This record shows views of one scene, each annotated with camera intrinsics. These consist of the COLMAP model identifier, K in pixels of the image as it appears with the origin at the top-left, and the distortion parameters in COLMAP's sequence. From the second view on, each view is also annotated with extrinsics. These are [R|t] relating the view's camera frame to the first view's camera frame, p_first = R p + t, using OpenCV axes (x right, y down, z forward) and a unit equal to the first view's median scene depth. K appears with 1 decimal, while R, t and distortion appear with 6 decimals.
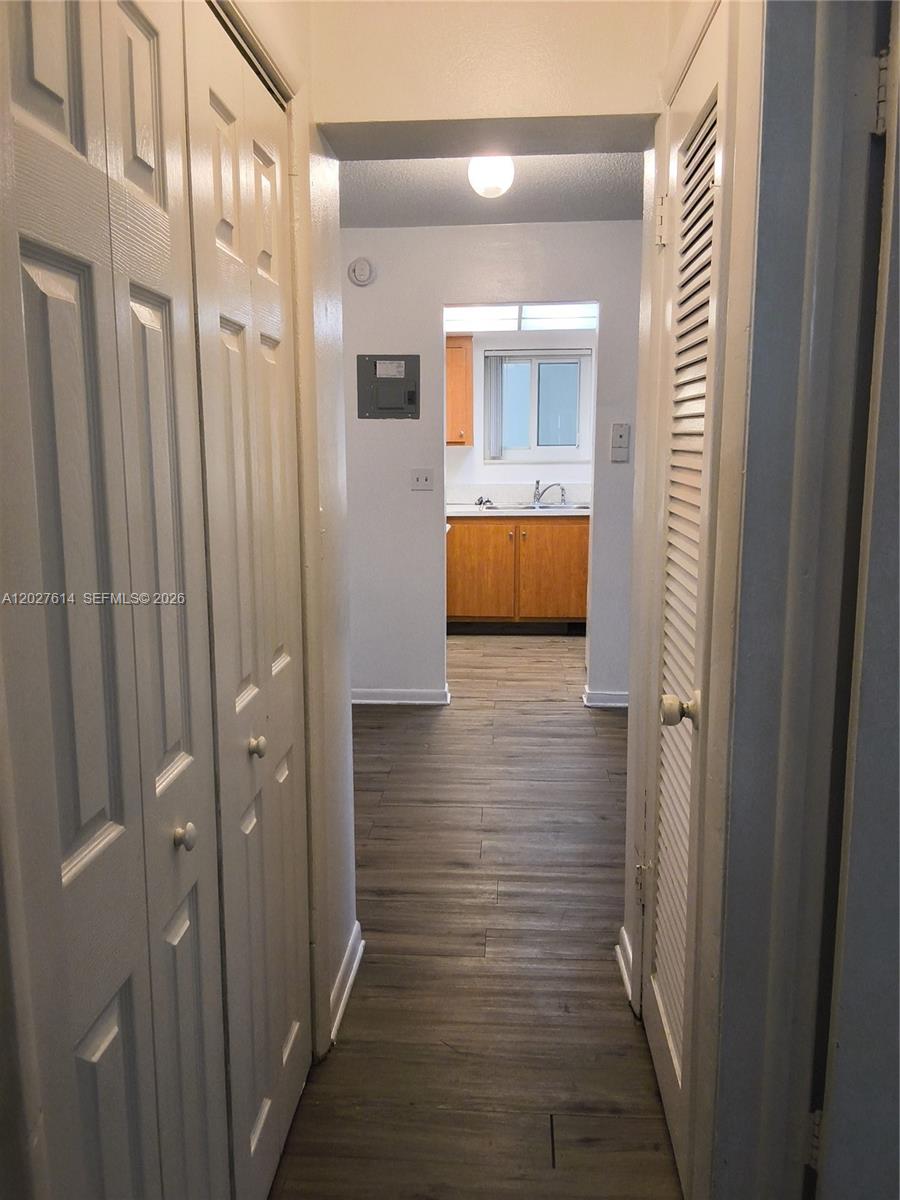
lens RADIAL K [[955.3, 0, 445.4], [0, 955.3, 605.1], [0, 0, 1]] dist [0.096567, -0.174620]
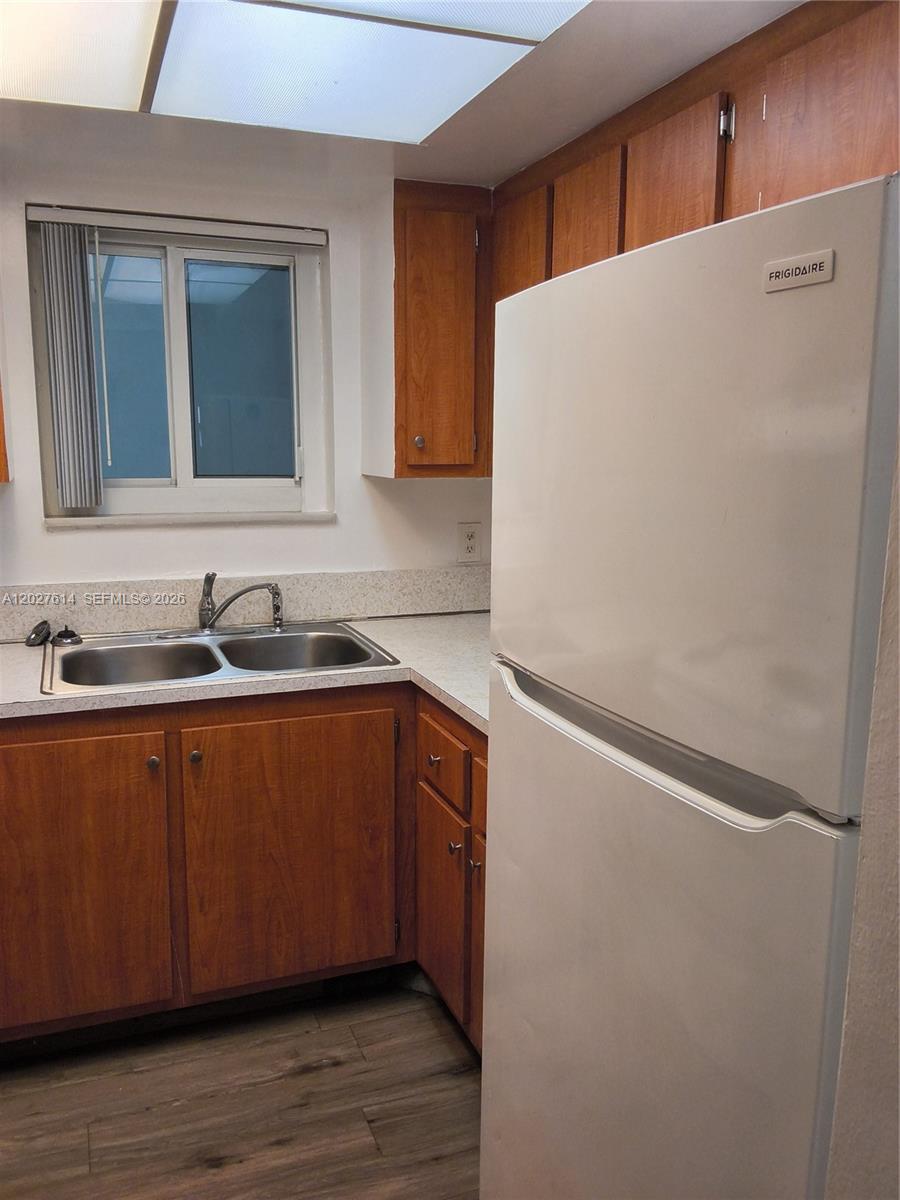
lens RADIAL K [[955.3, 0, 445.4], [0, 955.3, 605.1], [0, 0, 1]] dist [0.096567, -0.174620]
pose [[0.907465, -0.058100, 0.416091, 0.029324], [0.057126, 0.998257, 0.014801, -0.143945], [-0.416225, 0.010339, 0.909203, 0.759204]]
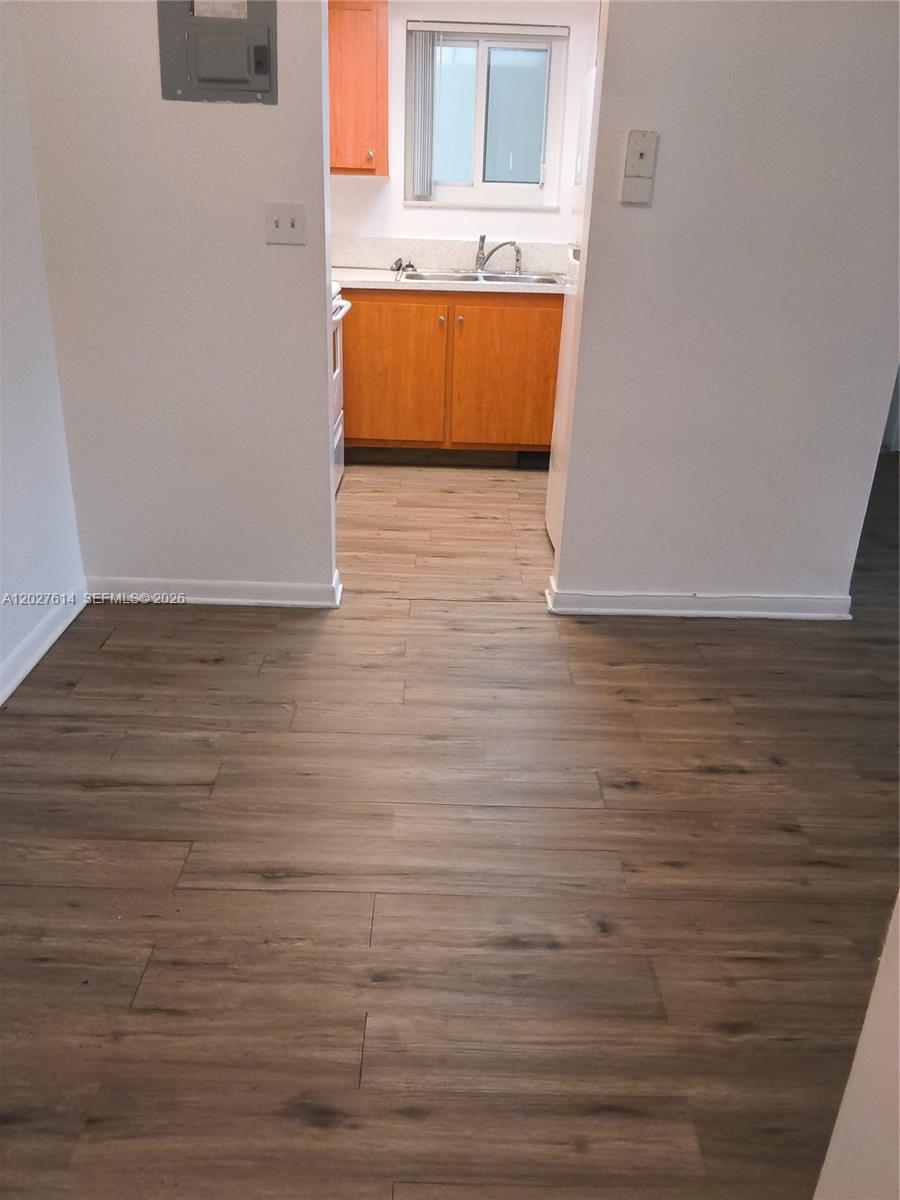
lens RADIAL K [[955.3, 0, 445.4], [0, 955.3, 605.1], [0, 0, 1]] dist [0.096567, -0.174620]
pose [[0.996897, 0.007104, 0.078402, 0.021769], [-0.025244, 0.972173, 0.232899, -0.041007], [-0.074566, -0.234156, 0.969335, 0.330348]]
